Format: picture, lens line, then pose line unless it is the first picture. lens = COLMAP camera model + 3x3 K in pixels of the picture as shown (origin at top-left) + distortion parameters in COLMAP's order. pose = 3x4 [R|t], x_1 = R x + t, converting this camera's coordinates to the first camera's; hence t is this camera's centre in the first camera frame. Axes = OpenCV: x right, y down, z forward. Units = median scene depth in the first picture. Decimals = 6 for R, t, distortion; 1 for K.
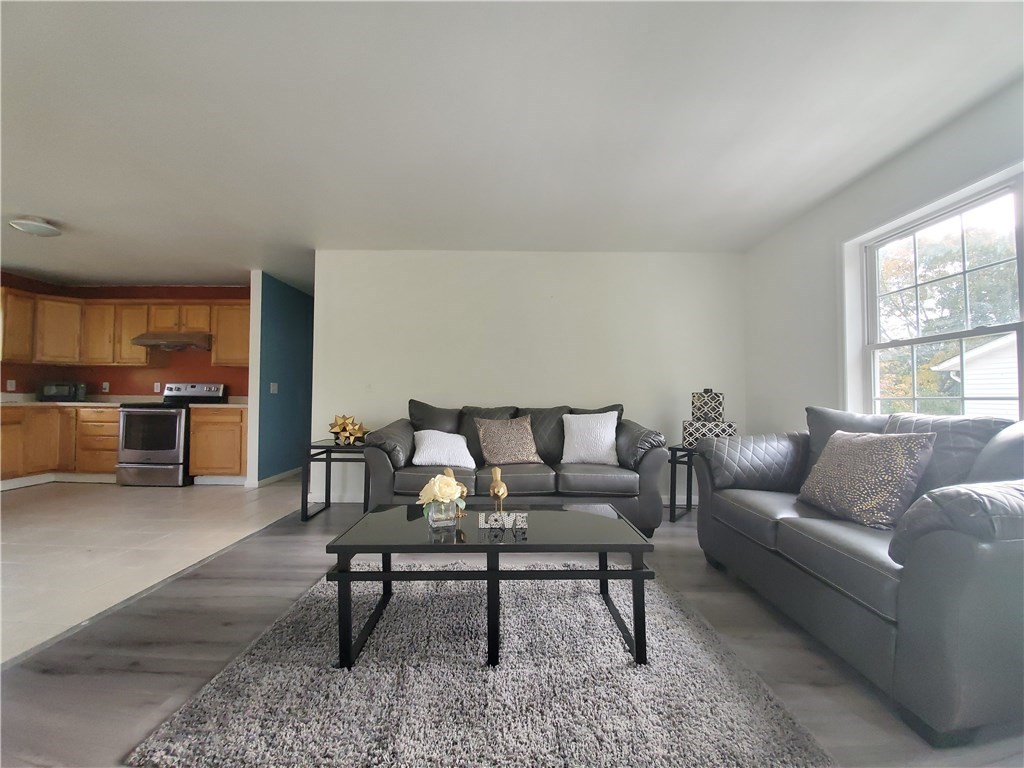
lens RADIAL K [[403.0, 0, 510.6], [0, 403.0, 386.9], [0, 0, 1]] dist [-0.000536, -0.011594]
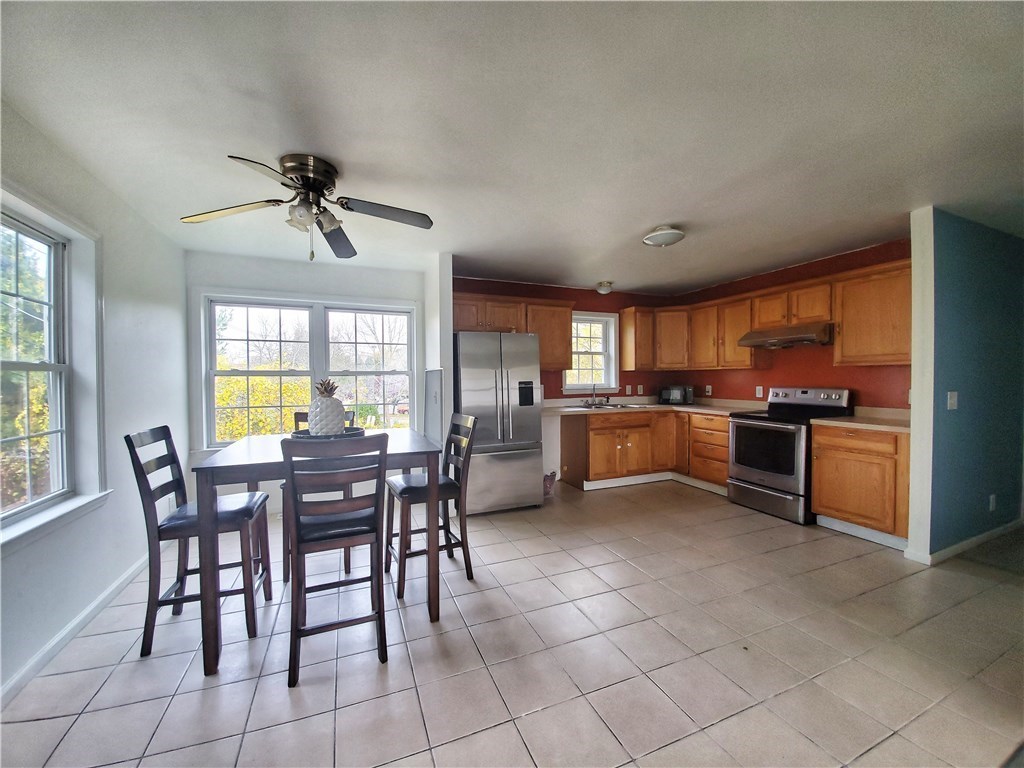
lens RADIAL K [[403.0, 0, 510.6], [0, 403.0, 386.9], [0, 0, 1]] dist [-0.000536, -0.011594]
pose [[0.371856, 0.010121, -0.928235, -0.305083], [0.032558, 0.999183, 0.023937, -0.054786], [0.927719, -0.039123, 0.371223, 0.190513]]
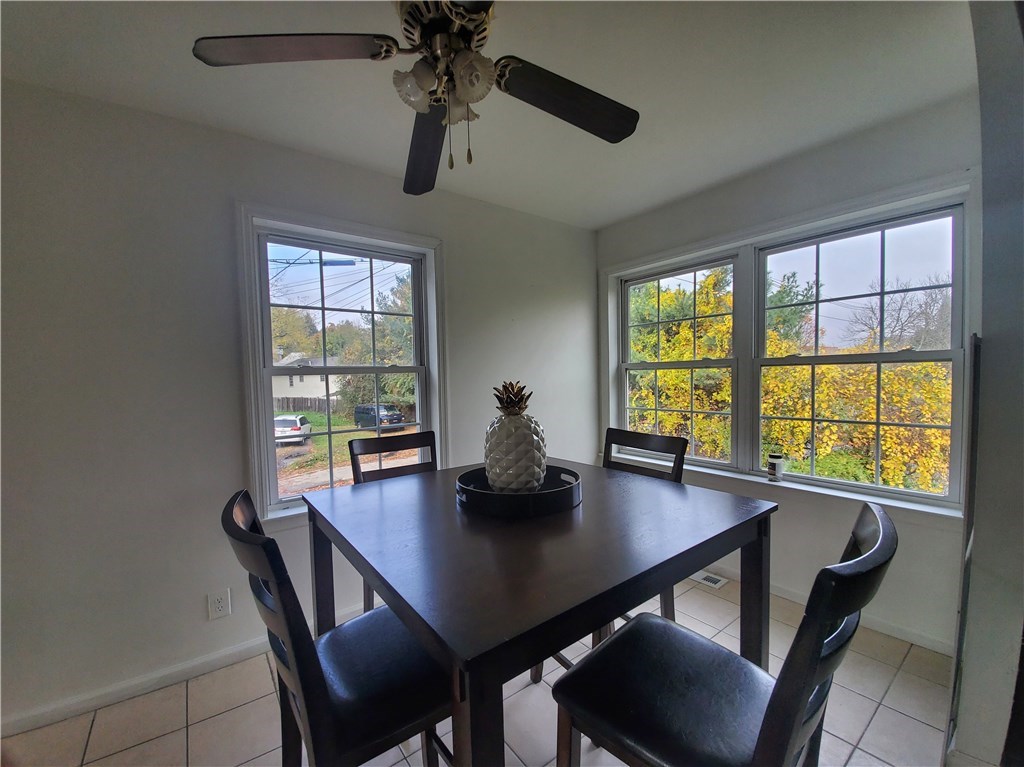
lens RADIAL K [[422.1, 0, 512.0], [0, 422.1, 383.5], [0, 0, 1]] dist [-0.000113, -0.000022]
pose [[-0.807406, 0.024471, -0.589488, -0.449970], [0.032970, 0.999450, -0.003668, -0.055579], [0.589074, -0.022397, -0.807768, 0.268527]]
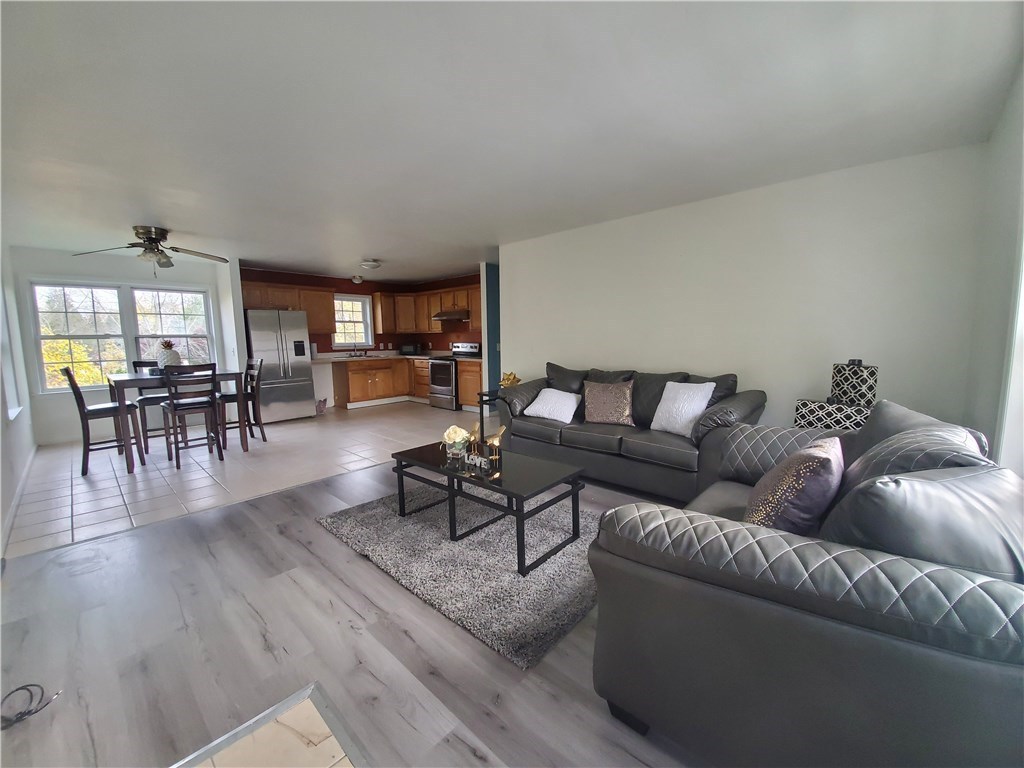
lens RADIAL K [[397.1, 0, 512.0], [0, 397.1, 384.0], [0, 0, 1]] dist [0.000796, -0.010611]
pose [[0.739998, 0.063111, -0.669642, 0.383347], [0.033827, 0.990836, 0.130763, -0.051521], [0.671758, -0.119416, 0.731082, 0.014079]]
